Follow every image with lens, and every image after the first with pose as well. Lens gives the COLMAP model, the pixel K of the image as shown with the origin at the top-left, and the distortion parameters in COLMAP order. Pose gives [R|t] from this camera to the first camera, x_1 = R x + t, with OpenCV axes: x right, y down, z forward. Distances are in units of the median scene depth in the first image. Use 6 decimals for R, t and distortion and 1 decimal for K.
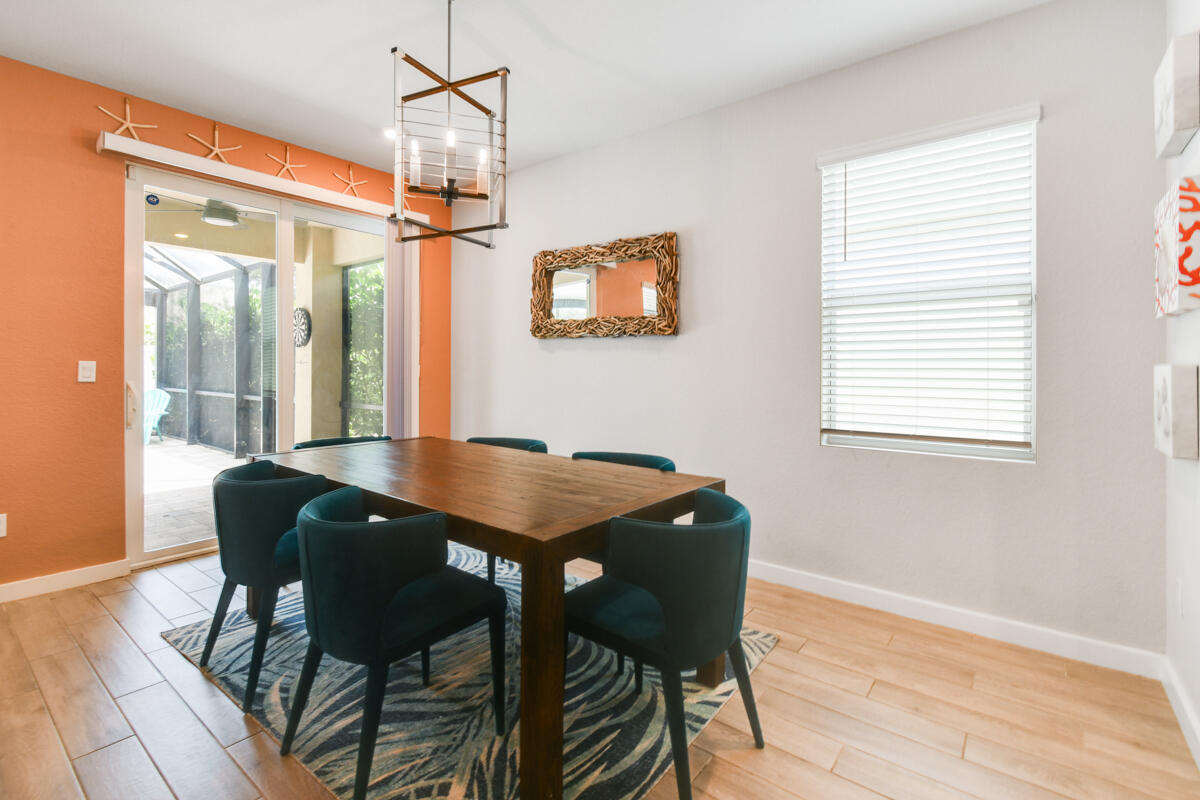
lens RADIAL K [[539.9, 0, 589.1], [0, 539.9, 361.8], [0, 0, 1]] dist [0.002085, 0.000445]
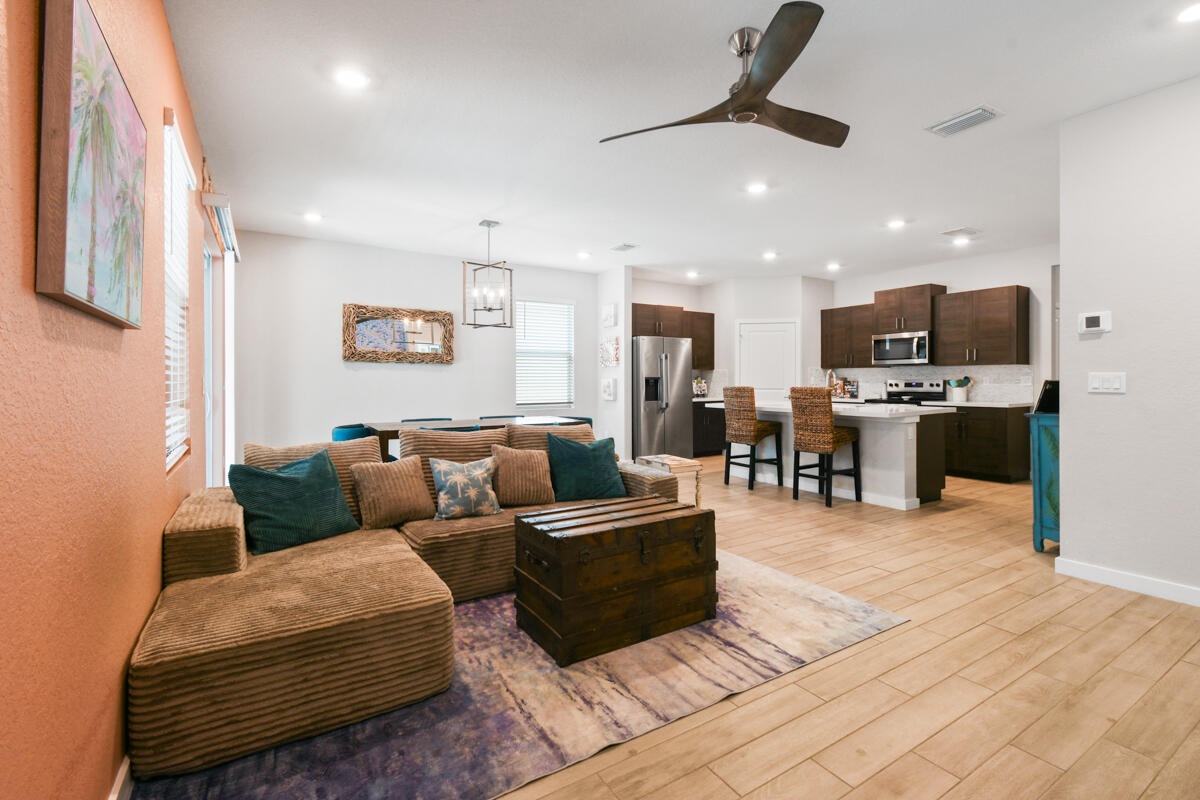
lens RADIAL K [[539.9, 0, 603.6], [0, 539.9, 382.8], [0, 0, 1]] dist [0.002085, 0.000445]
pose [[0.329236, -0.012436, 0.944166, -1.359919], [-0.003831, 0.999887, 0.014506, -0.010512], [-0.944240, -0.008393, 0.329151, -0.161103]]
